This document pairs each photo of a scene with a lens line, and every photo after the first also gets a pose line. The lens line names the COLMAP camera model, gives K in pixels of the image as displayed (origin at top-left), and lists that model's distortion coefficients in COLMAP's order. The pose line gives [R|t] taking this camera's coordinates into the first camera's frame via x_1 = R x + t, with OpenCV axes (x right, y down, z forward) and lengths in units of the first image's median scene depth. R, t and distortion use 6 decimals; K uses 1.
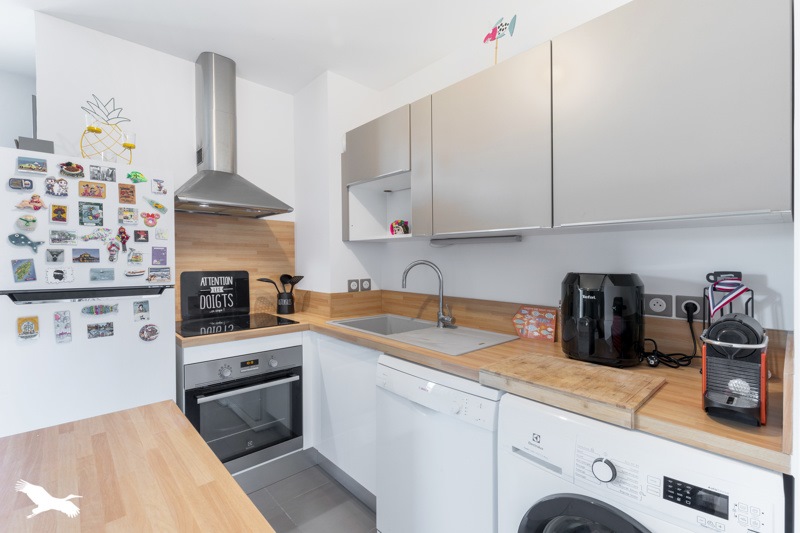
lens RADIAL K [[362.3, 0, 400.2], [0, 362.3, 265.1], [0, 0, 1]] dist [0.005312, -0.000113]
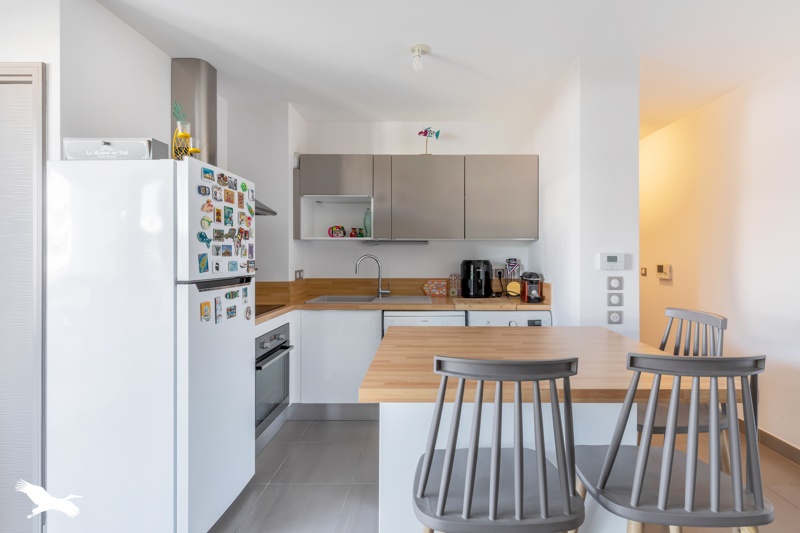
lens RADIAL K [[362.3, 0, 442.8], [0, 362.3, 256.0], [0, 0, 1]] dist [0.005312, -0.000113]
pose [[0.654100, -0.003192, 0.756401, -1.142605], [0.011763, 0.999913, -0.005952, 0.006540], [-0.756316, 0.012791, 0.654081, -0.288609]]
